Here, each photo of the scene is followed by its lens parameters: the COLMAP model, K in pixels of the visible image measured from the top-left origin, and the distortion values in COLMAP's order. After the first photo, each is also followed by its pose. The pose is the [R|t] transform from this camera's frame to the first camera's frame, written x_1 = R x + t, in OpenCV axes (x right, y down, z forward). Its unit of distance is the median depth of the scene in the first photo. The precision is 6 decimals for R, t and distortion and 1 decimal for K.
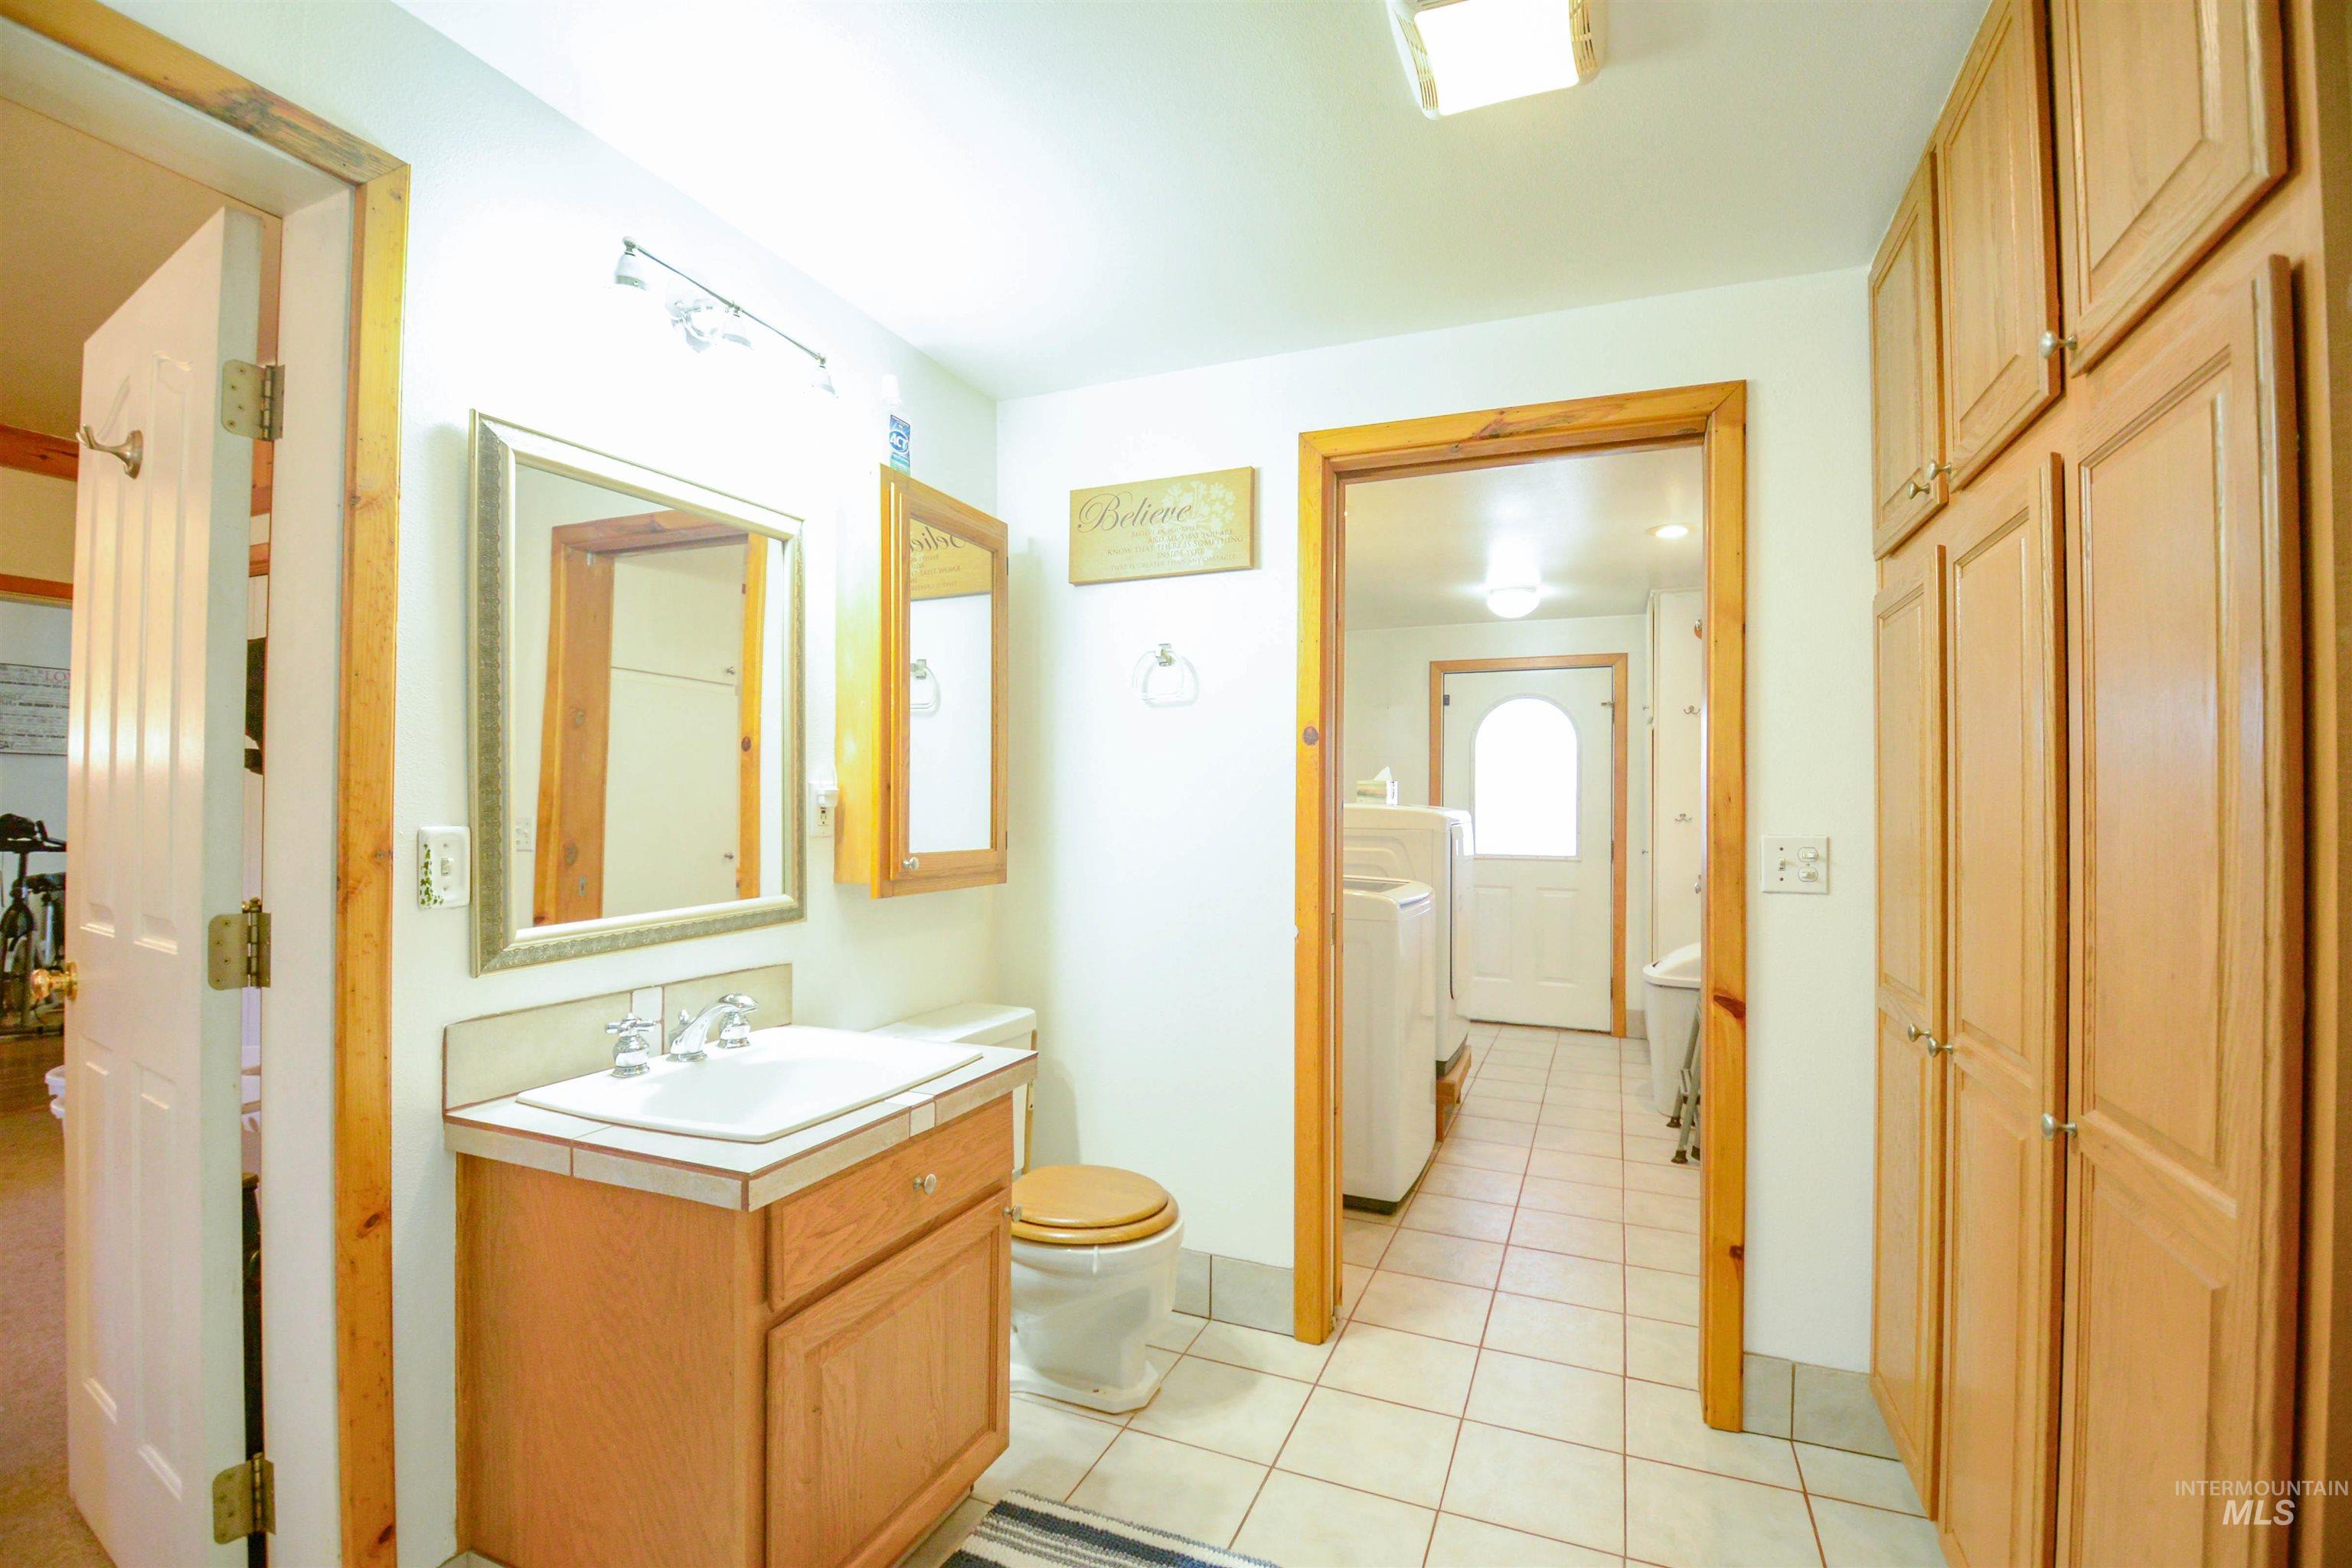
lens RADIAL K [[1027.1, 0, 1176.0], [0, 1027.1, 784.0], [0, 0, 1]] dist [-0.001531, -0.040263]
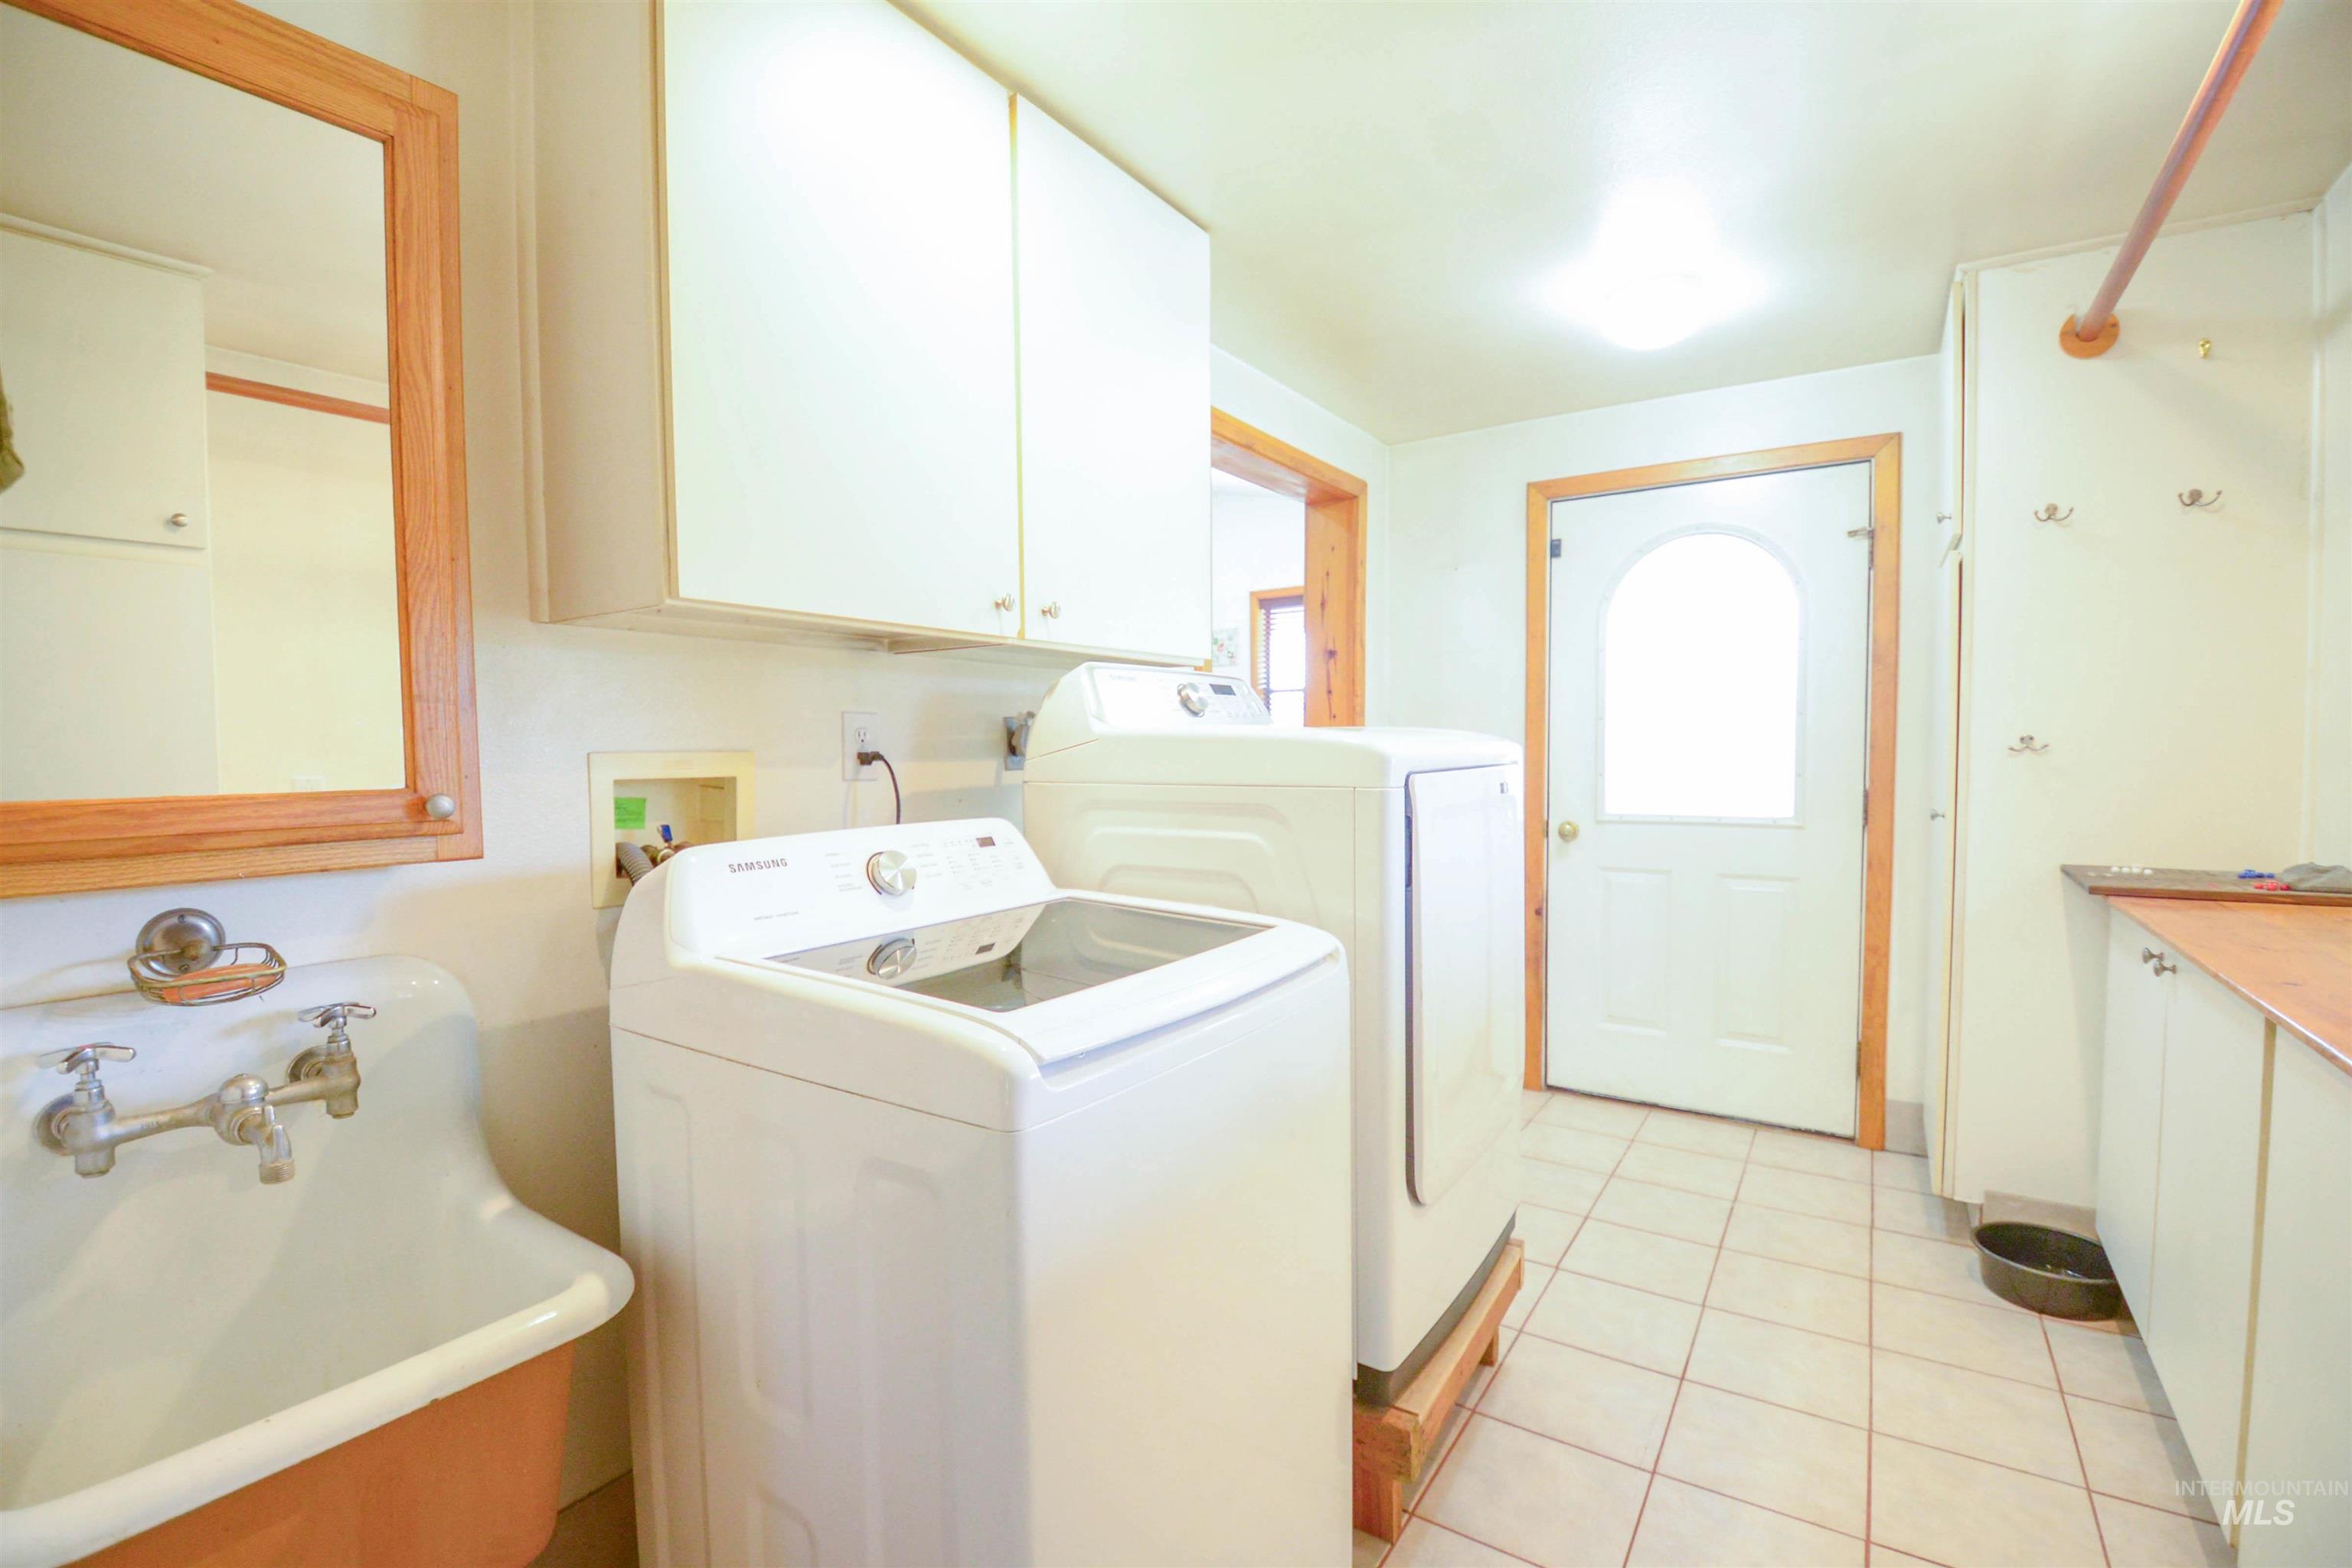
lens RADIAL K [[1039.7, 0, 1182.5], [0, 1039.7, 795.0], [0, 0, 1]] dist [-0.027515, -0.000313]
pose [[0.982534, -0.011250, -0.185744, 0.173754], [0.023897, 0.997534, 0.065990, 0.013791], [0.184544, -0.069276, 0.980380, 0.406597]]
